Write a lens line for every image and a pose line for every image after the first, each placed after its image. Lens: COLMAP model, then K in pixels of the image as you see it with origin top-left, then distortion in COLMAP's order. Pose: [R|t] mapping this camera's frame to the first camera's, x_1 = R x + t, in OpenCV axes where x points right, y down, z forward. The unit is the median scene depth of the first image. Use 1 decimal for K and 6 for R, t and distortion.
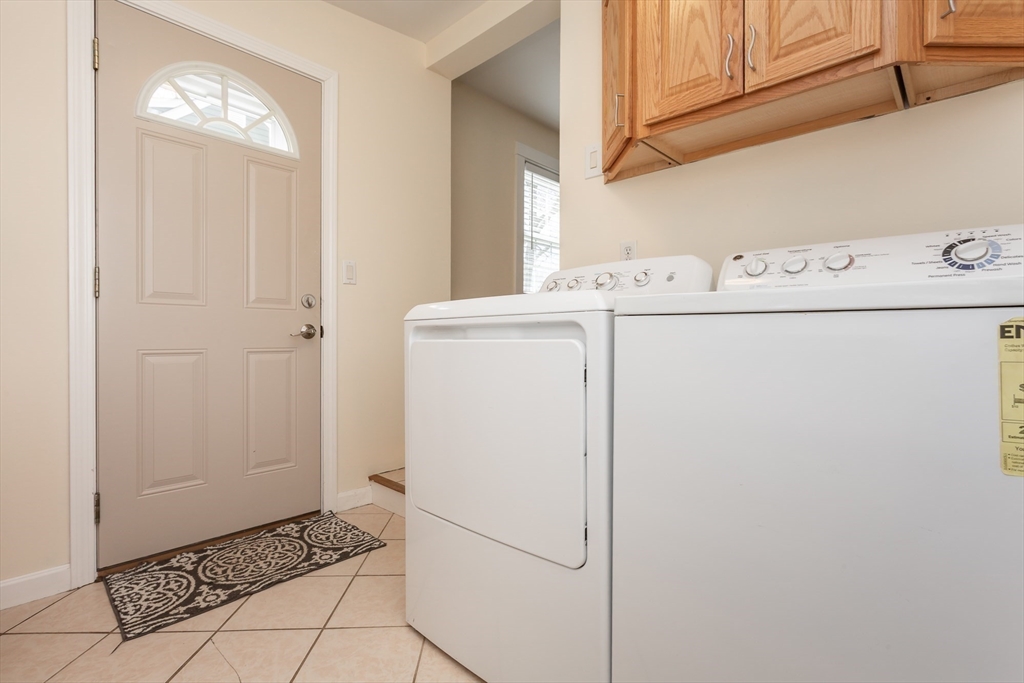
lens RADIAL K [[482.9, 0, 512.0], [0, 482.9, 341.5], [0, 0, 1]] dist [0.003256, 0.000719]
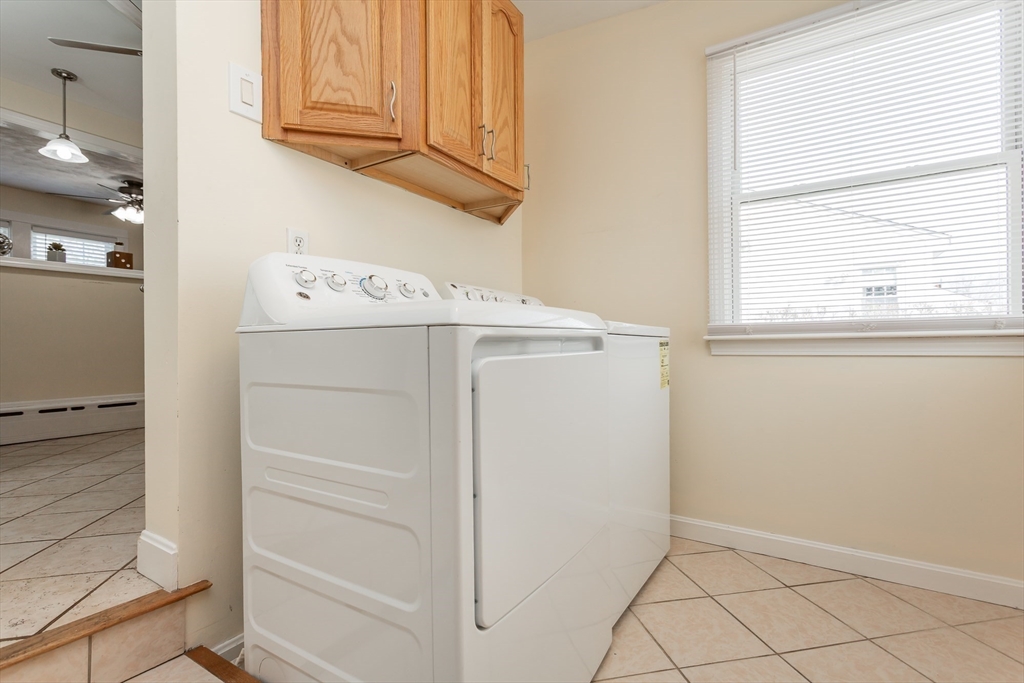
lens RADIAL K [[482.9, 0, 512.0], [0, 482.9, 341.5], [0, 0, 1]] dist [0.003256, 0.000719]
pose [[-0.194434, 0.001635, 0.980914, -0.833665], [0.022349, 0.999746, 0.002764, -0.026372], [-0.980661, 0.022460, -0.194421, 1.120422]]
